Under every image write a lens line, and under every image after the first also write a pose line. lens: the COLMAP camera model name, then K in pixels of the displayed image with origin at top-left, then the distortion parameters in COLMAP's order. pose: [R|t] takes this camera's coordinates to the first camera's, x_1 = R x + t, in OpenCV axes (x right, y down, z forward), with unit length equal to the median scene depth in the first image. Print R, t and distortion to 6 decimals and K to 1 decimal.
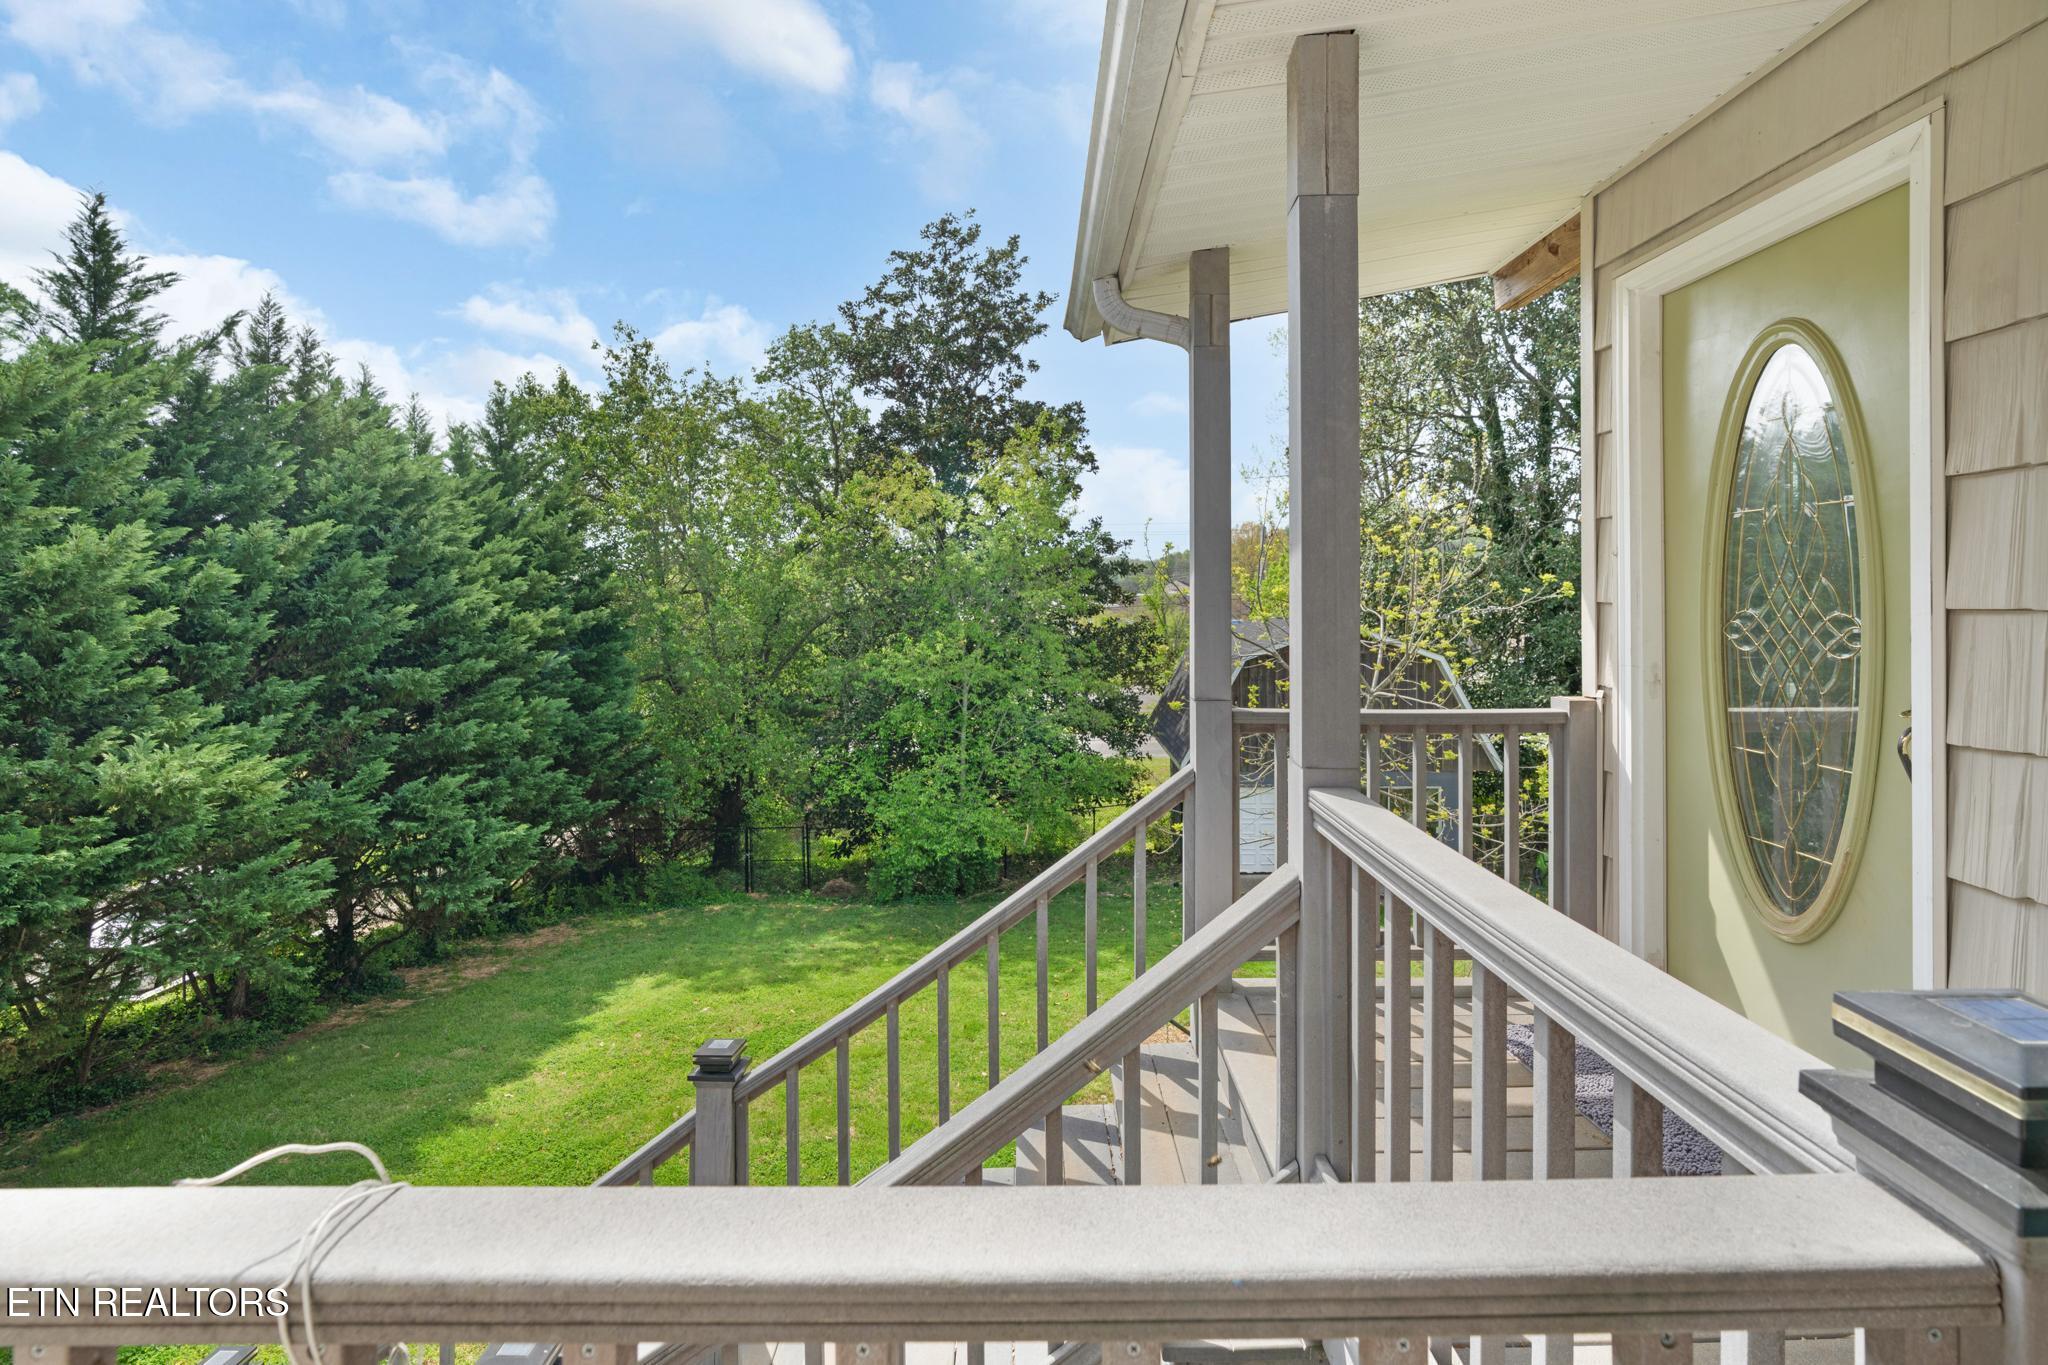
lens RADIAL K [[981.2, 0, 1028.1], [0, 981.2, 591.7], [0, 0, 1]] dist [0.002079, 0.000741]
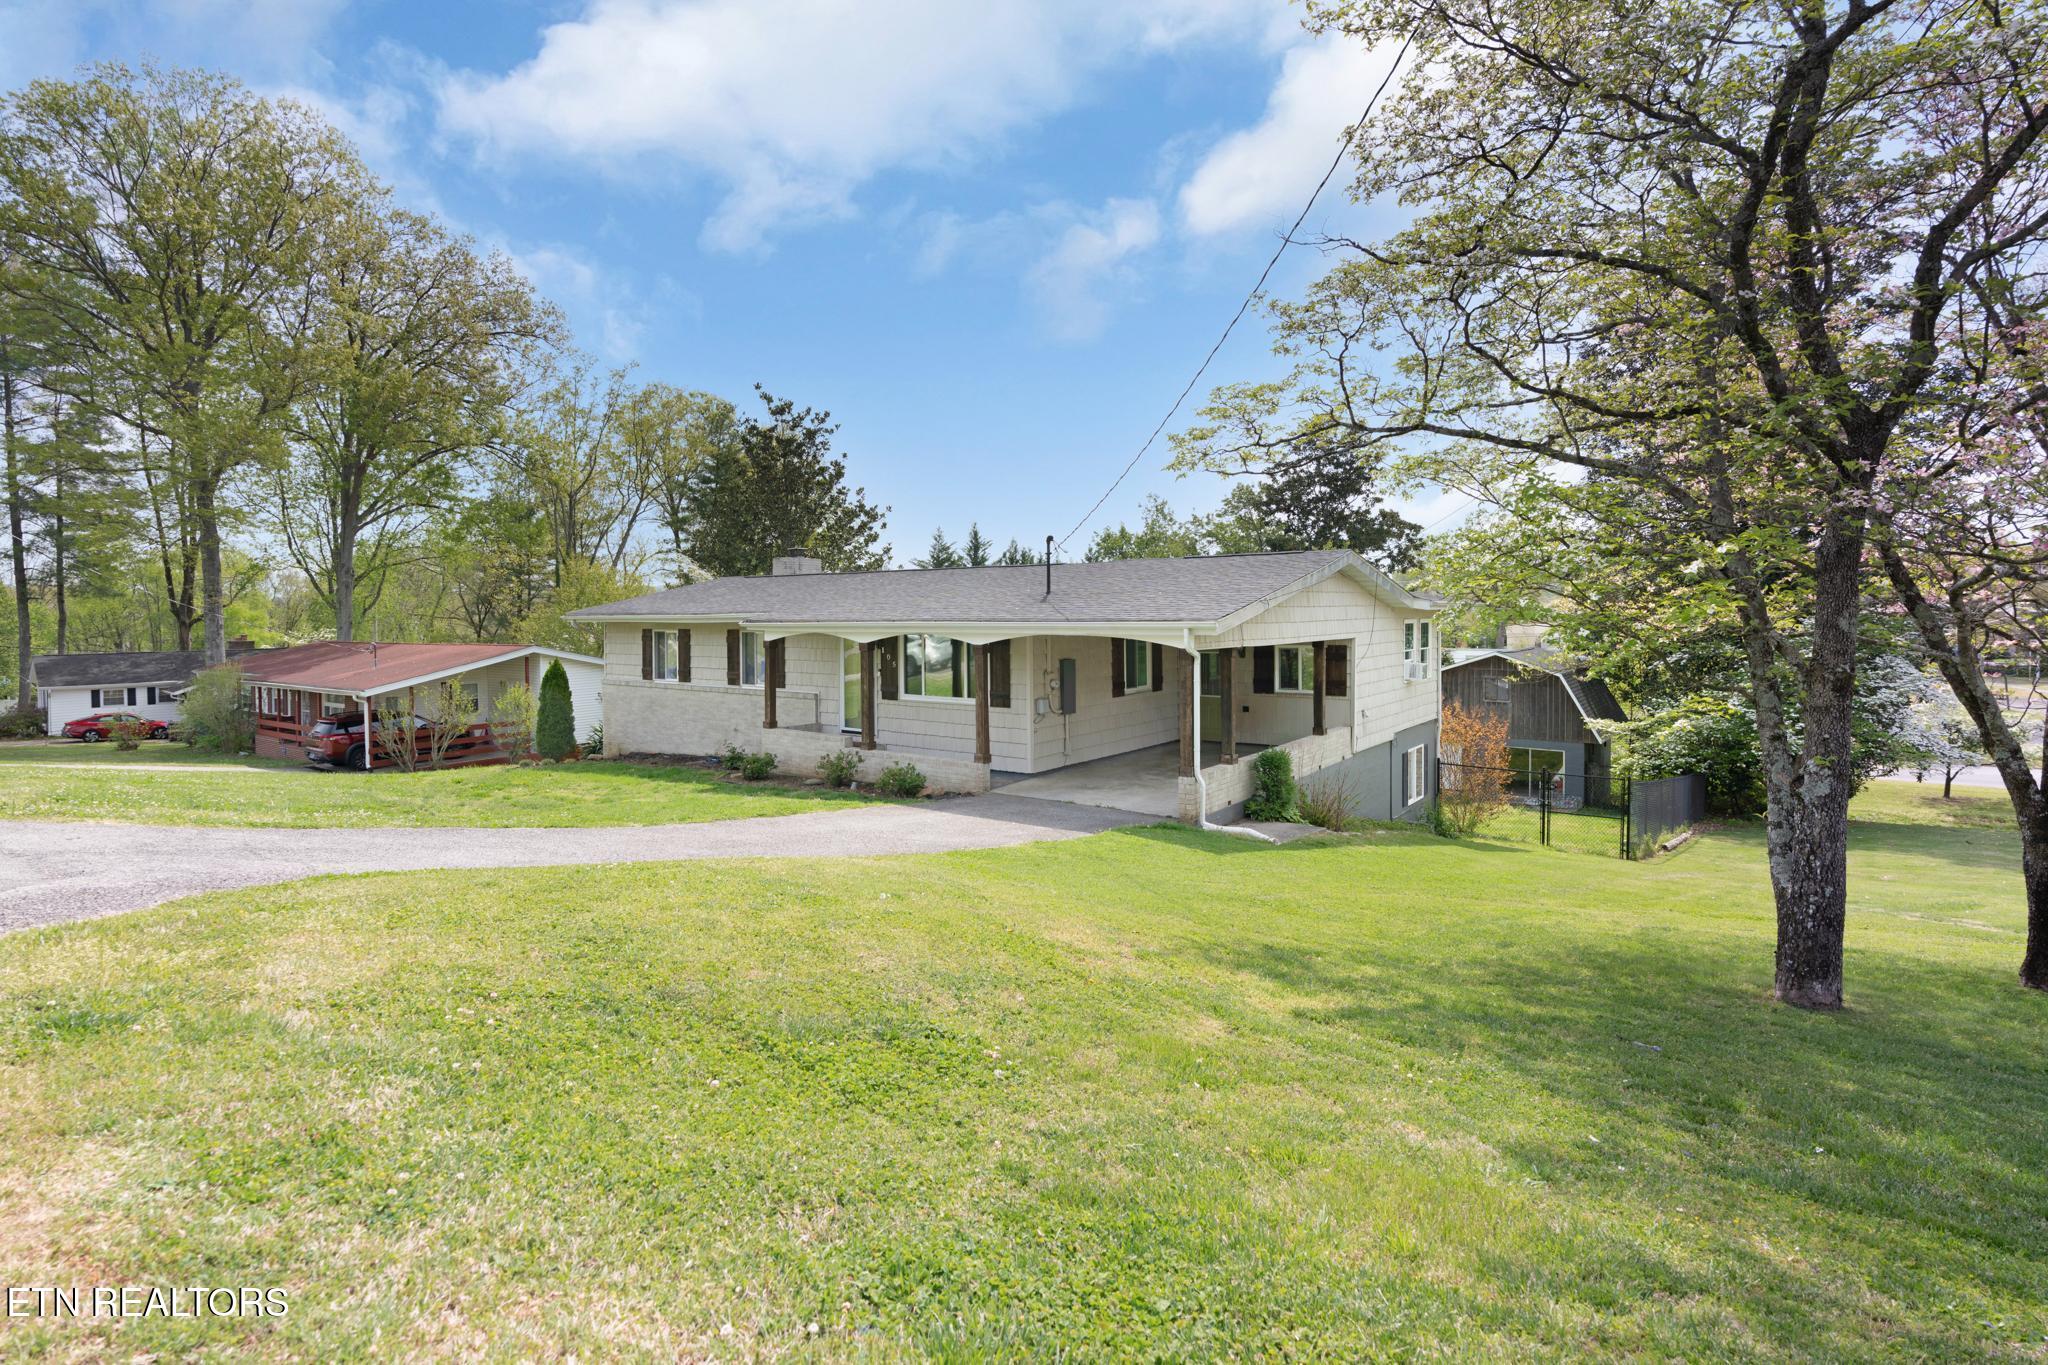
lens RADIAL K [[962.3, 0, 1024.0], [0, 962.3, 682.5], [0, 0, 1]] dist [-0.001889, 0.010140]
pose [[0.804337, 0.040482, -0.592793, 0.515436], [0.004219, 0.997262, 0.073828, -0.036780], [0.594159, -0.061883, 0.801964, -0.693581]]
